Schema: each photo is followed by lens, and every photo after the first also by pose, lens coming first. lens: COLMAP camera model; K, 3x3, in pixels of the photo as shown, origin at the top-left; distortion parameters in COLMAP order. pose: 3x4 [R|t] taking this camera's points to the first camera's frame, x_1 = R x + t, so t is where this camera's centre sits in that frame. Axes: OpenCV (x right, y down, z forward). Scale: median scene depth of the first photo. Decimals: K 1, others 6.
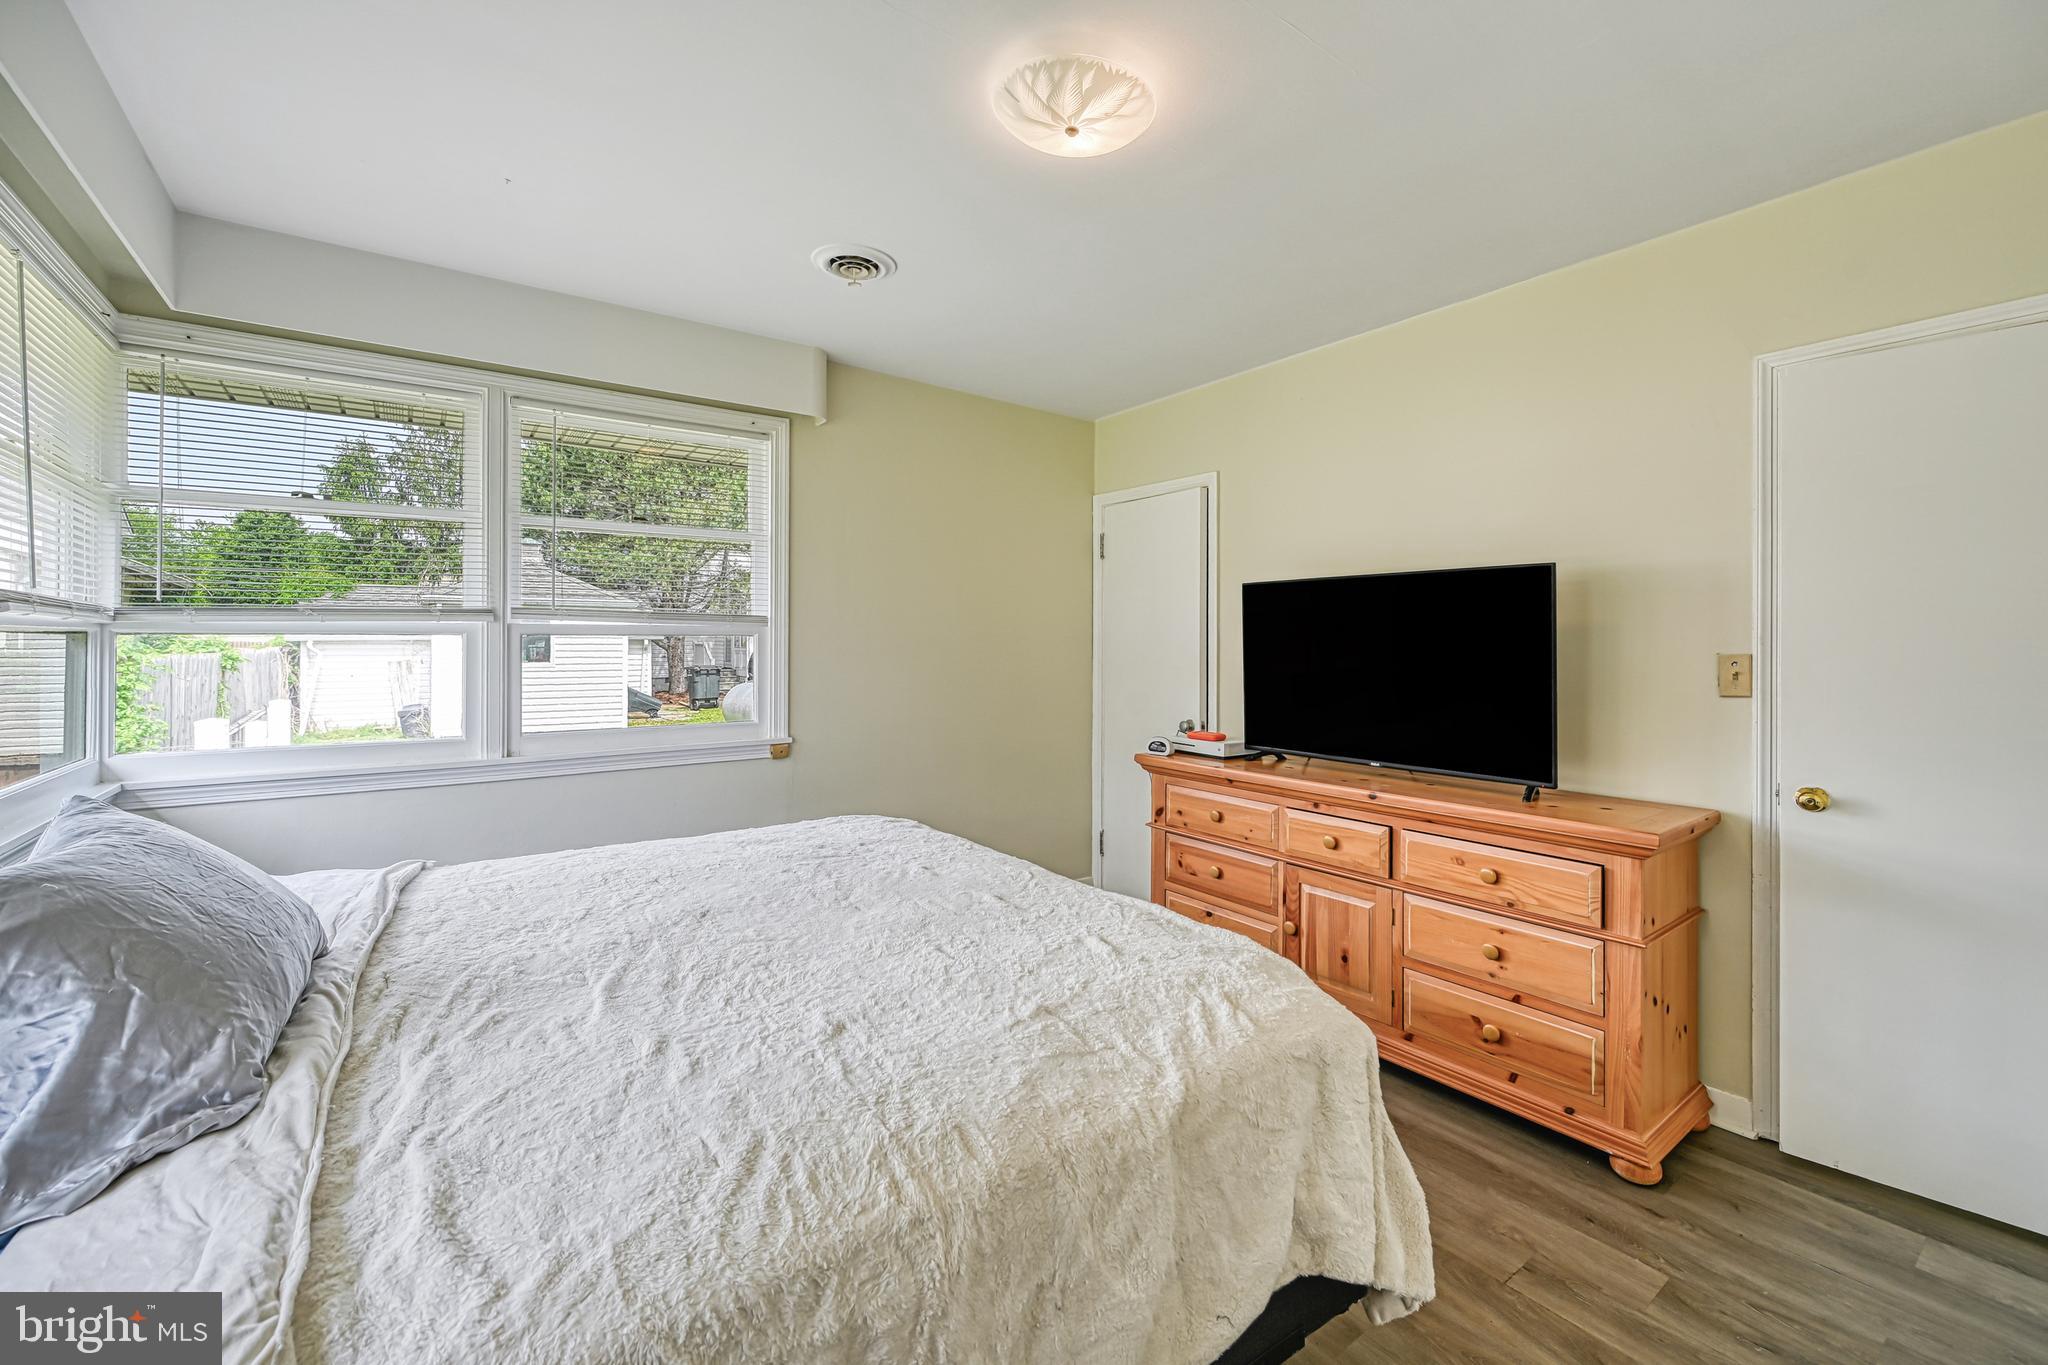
lens RADIAL K [[843.1, 0, 1034.8], [0, 843.1, 643.9], [0, 0, 1]] dist [-0.023216, 0.006103]
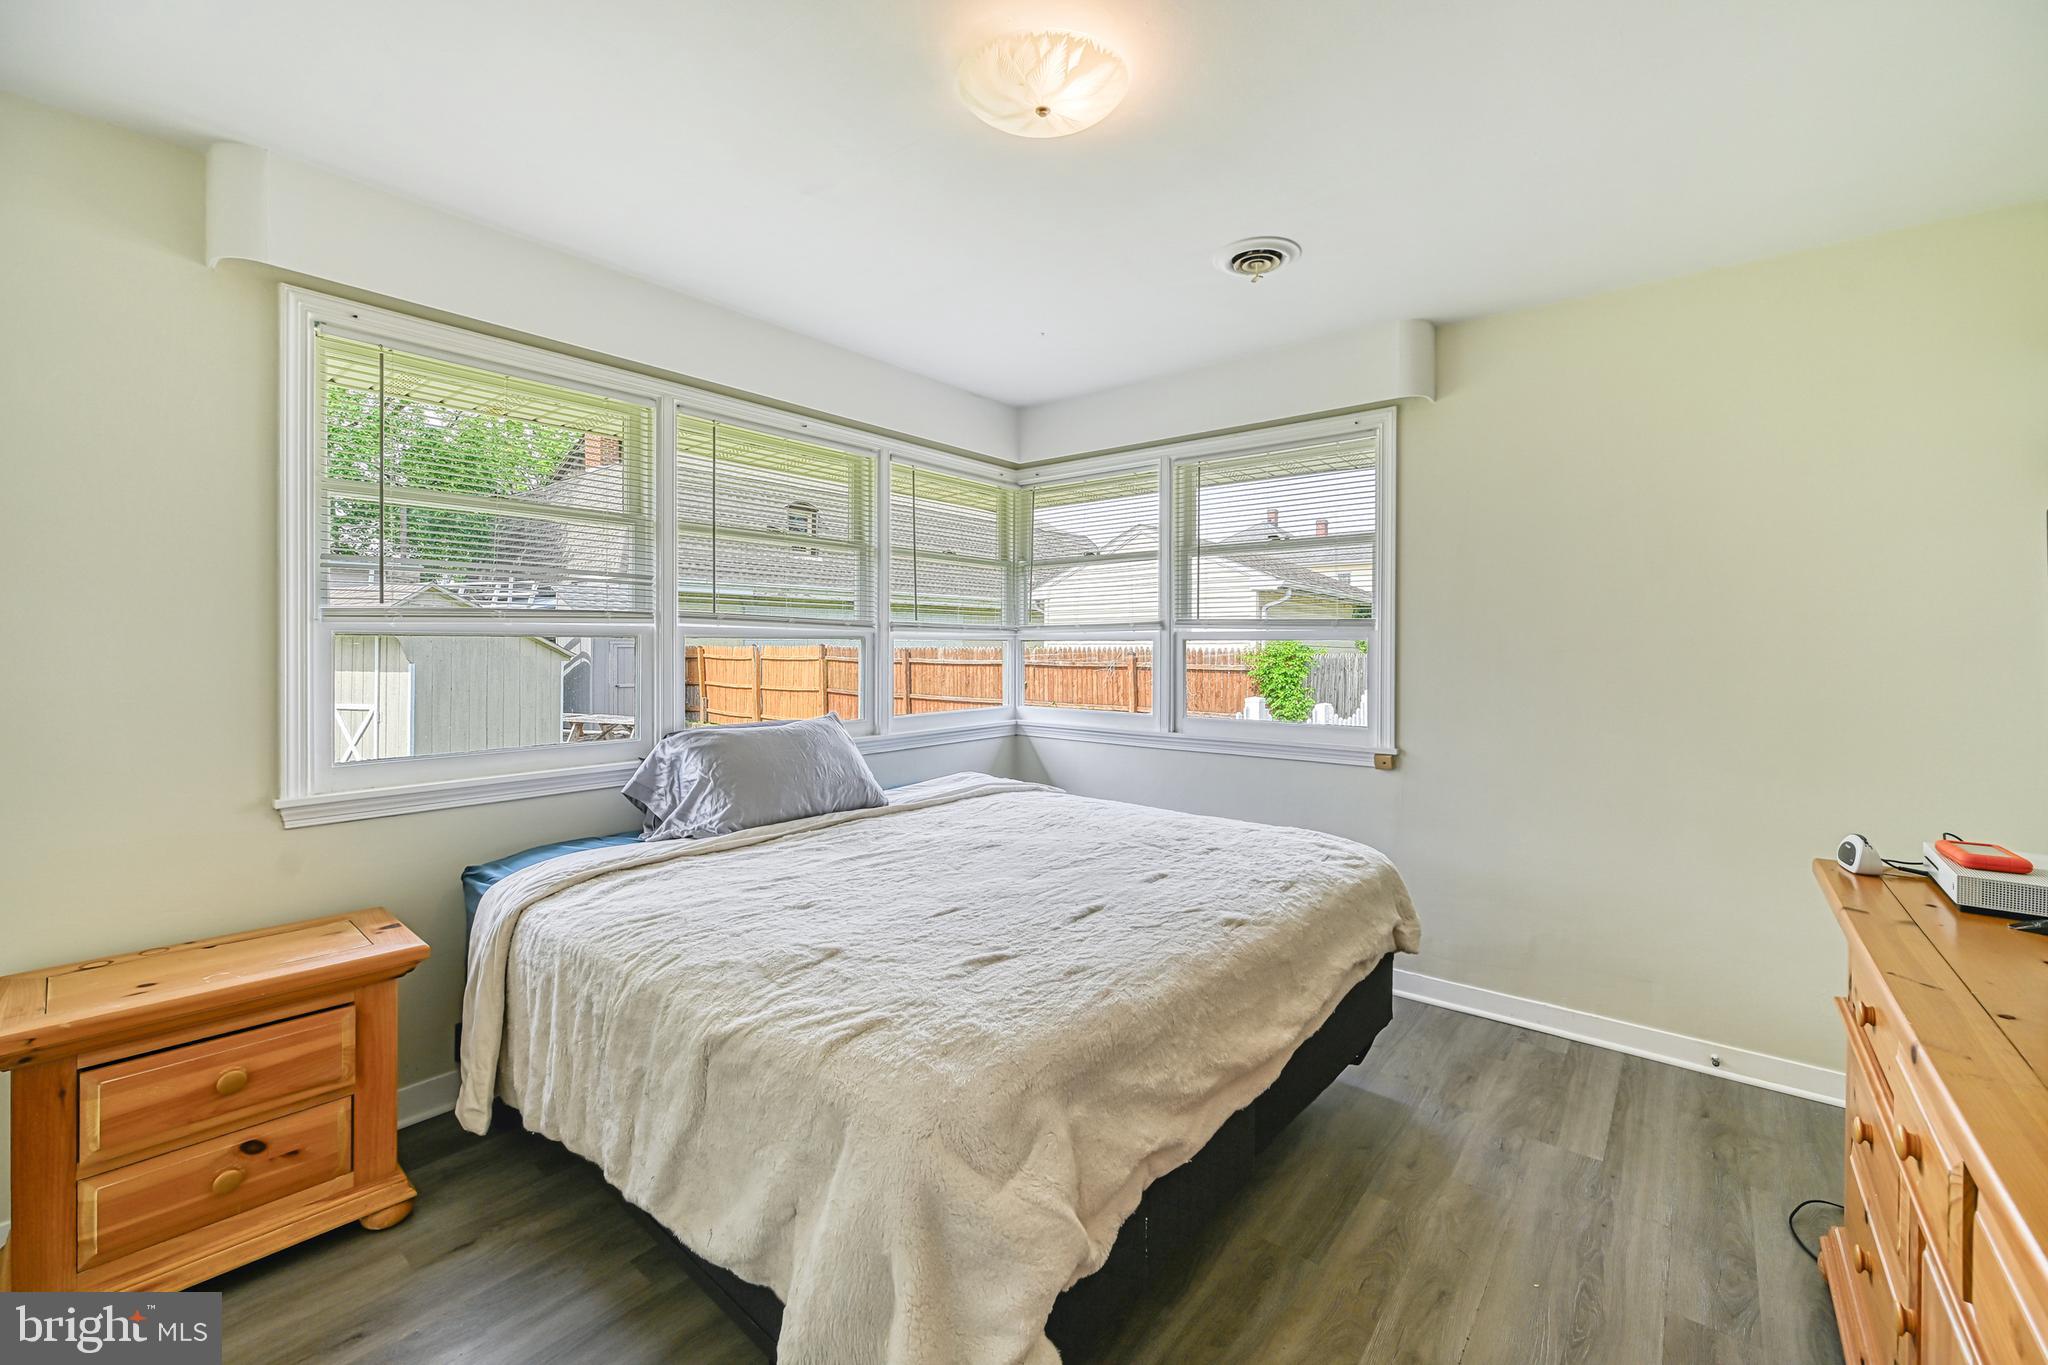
lens RADIAL K [[830.1, 0, 1050.2], [0, 830.1, 653.8], [0, 0, 1]] dist [-0.002781, -0.000340]
pose [[0.263888, 0.011560, -0.964484, 0.652462], [-0.002034, 0.999933, 0.011429, -0.005204], [0.964551, -0.001055, 0.263894, 0.516172]]
